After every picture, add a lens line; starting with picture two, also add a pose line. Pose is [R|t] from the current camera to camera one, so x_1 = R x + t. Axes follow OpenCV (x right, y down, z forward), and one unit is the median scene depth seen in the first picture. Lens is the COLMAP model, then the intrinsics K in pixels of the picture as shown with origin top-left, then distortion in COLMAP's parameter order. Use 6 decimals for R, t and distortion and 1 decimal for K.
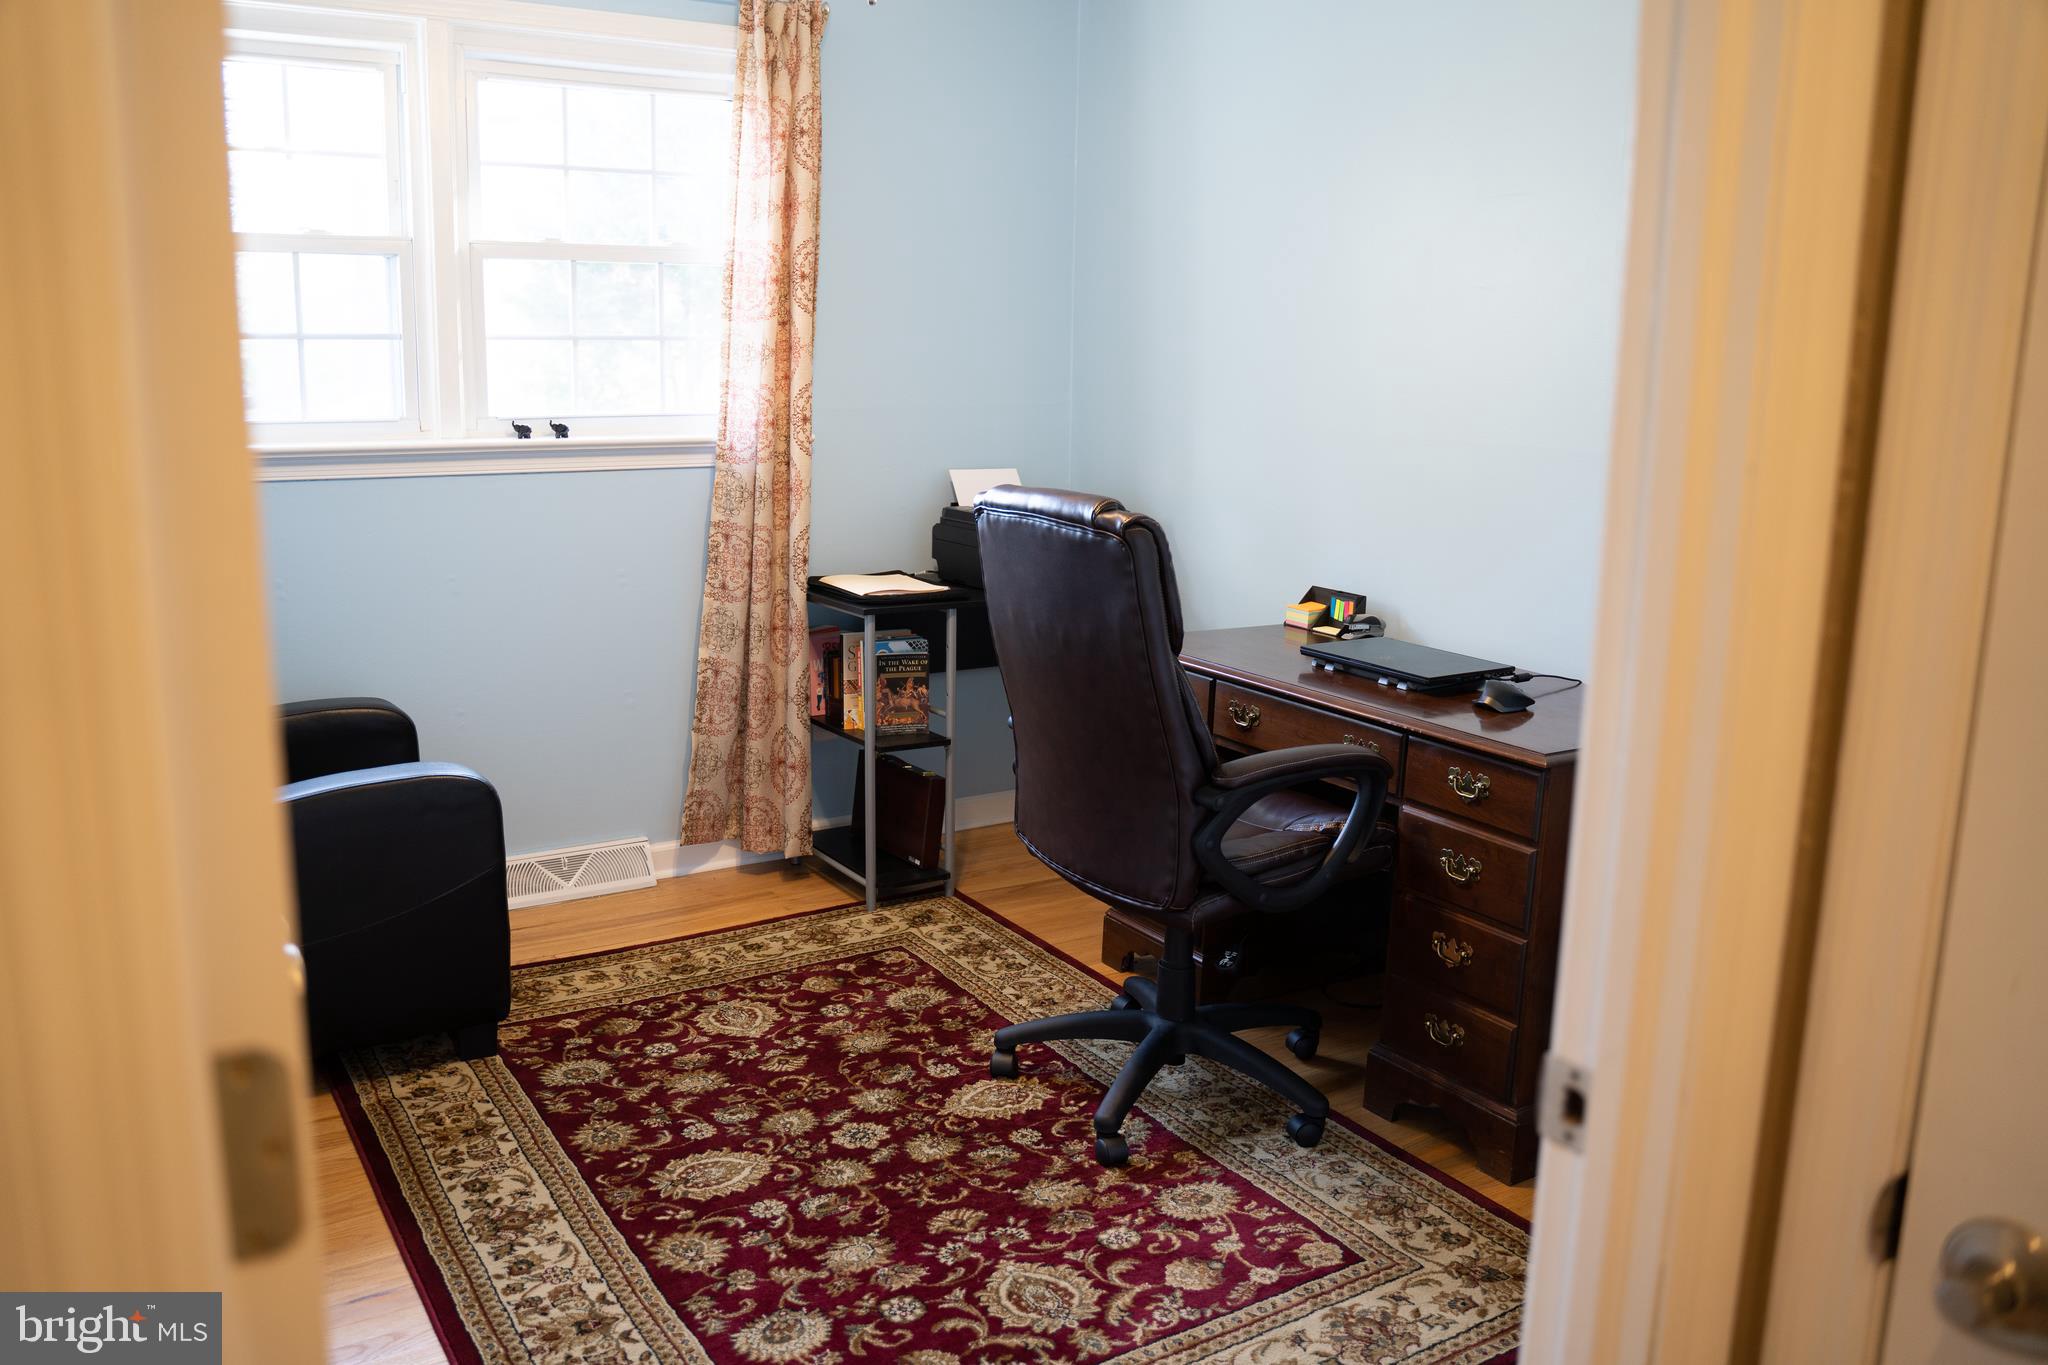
lens RADIAL K [[1647.4, 0, 1024.0], [0, 1647.4, 682.5], [0, 0, 1]] dist [-0.116389, 0.096683]
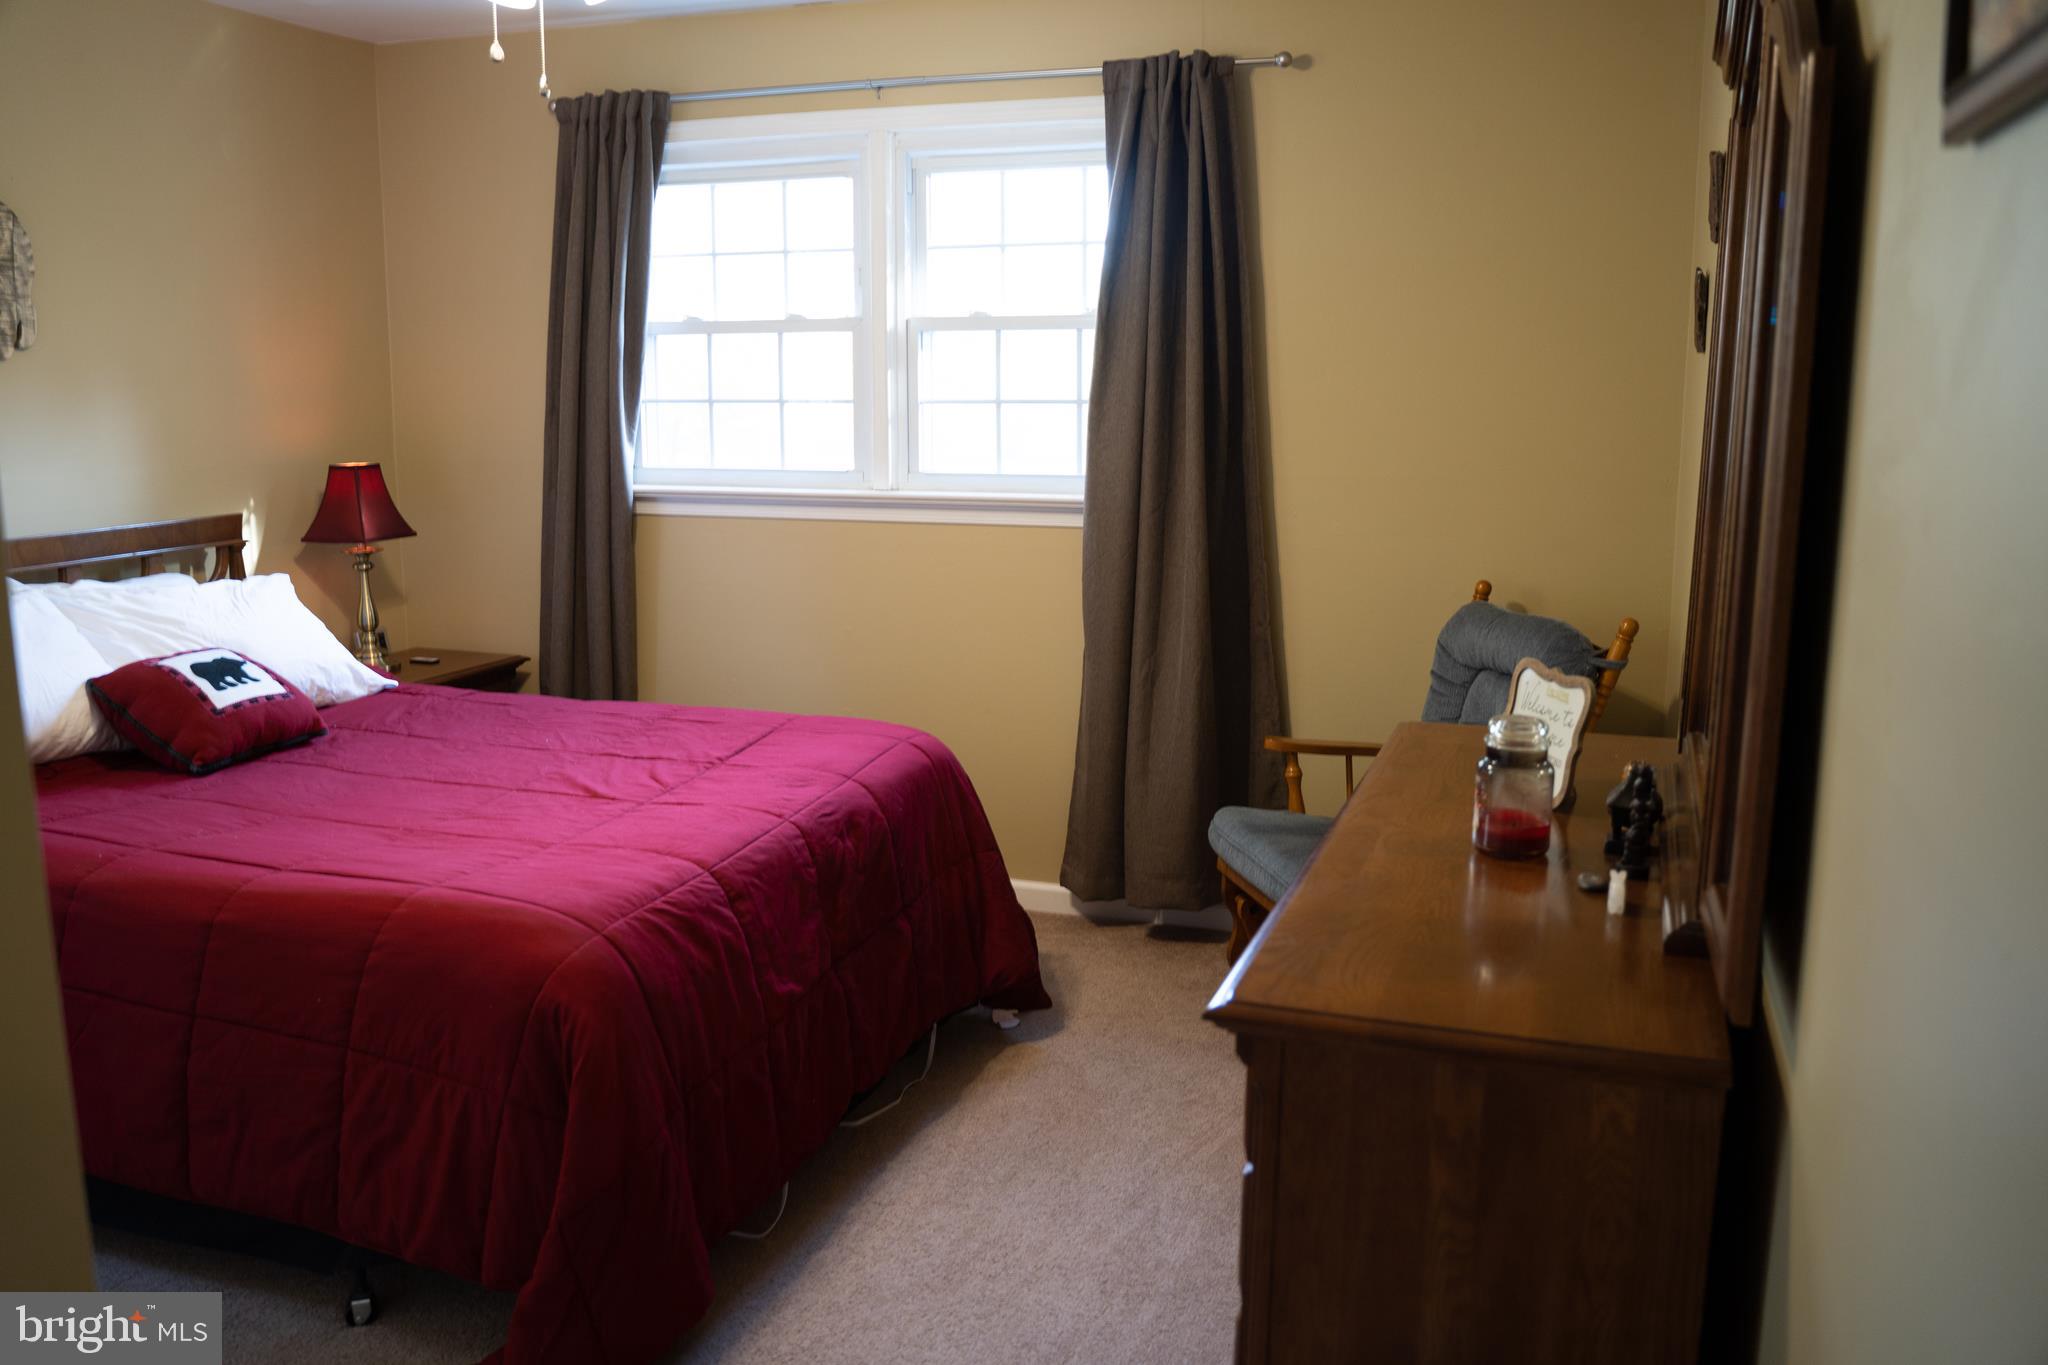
lens RADIAL K [[1647.4, 0, 1024.0], [0, 1647.4, 682.5], [0, 0, 1]] dist [-0.116389, 0.096683]
pose [[0.627029, 0.130042, -0.768065, 0.863566], [-0.150644, 0.987598, 0.044229, -0.112189], [0.764291, 0.087972, 0.638843, 0.476527]]
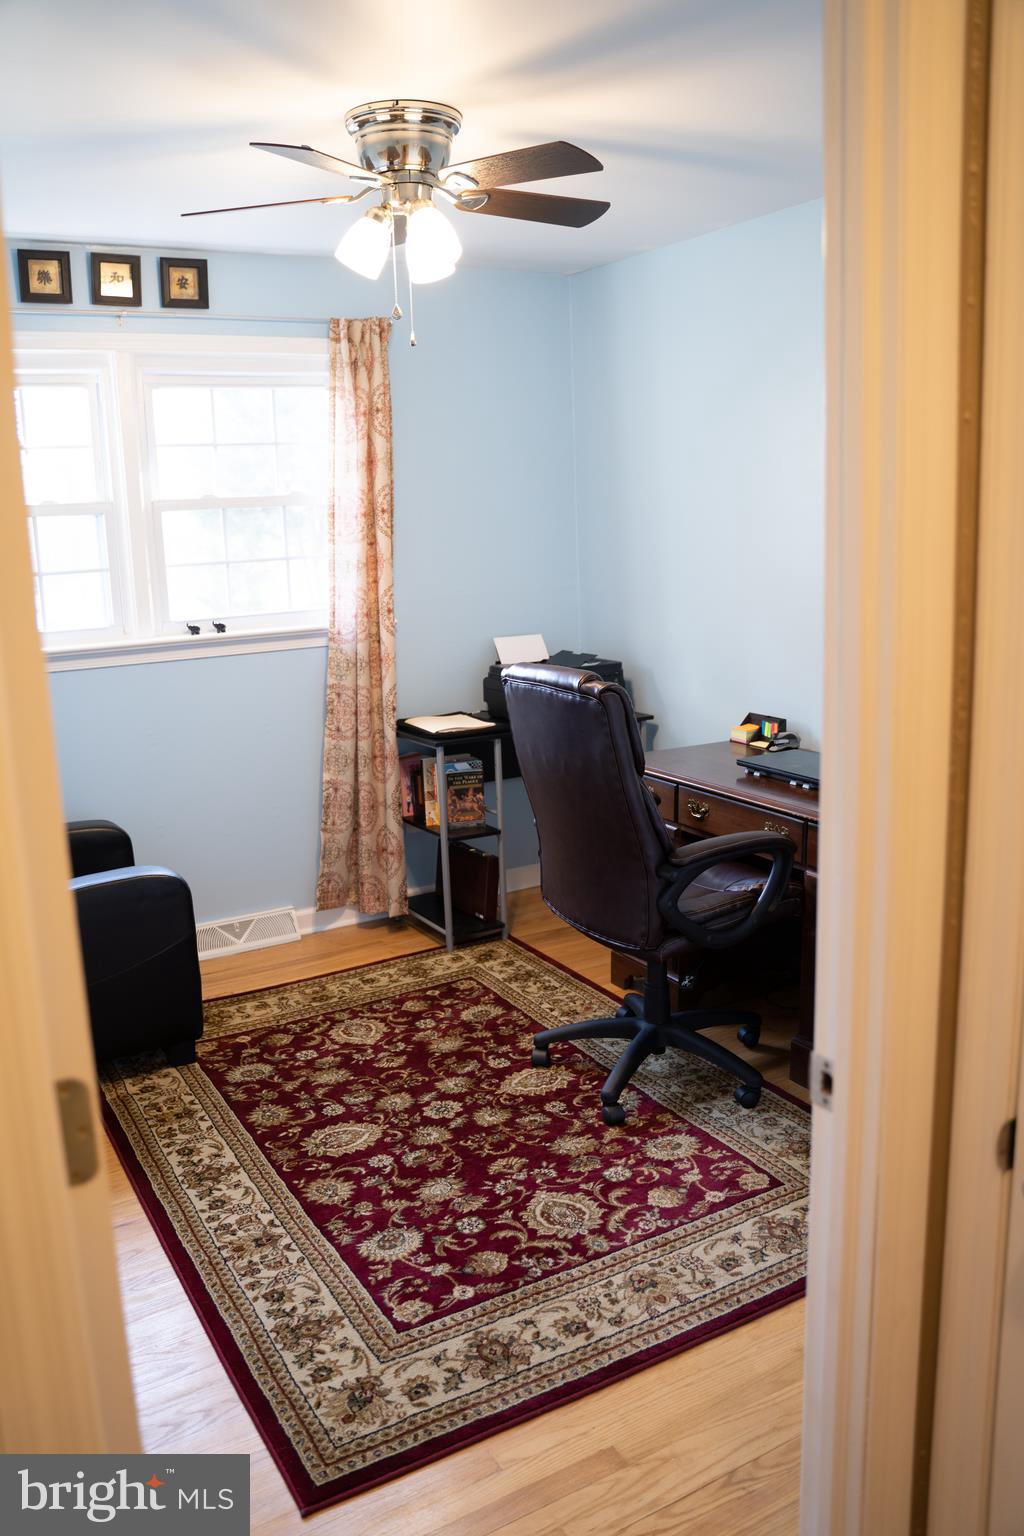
lens RADIAL K [[1235.5, 0, 512.0], [0, 1235.5, 768.0], [0, 0, 1]] dist [-0.116389, 0.096683]
pose [[0.997716, -0.043402, -0.051759, 0.032819], [0.043496, 0.999053, 0.000692, -0.027828], [0.051680, -0.002942, 0.998659, -0.097464]]
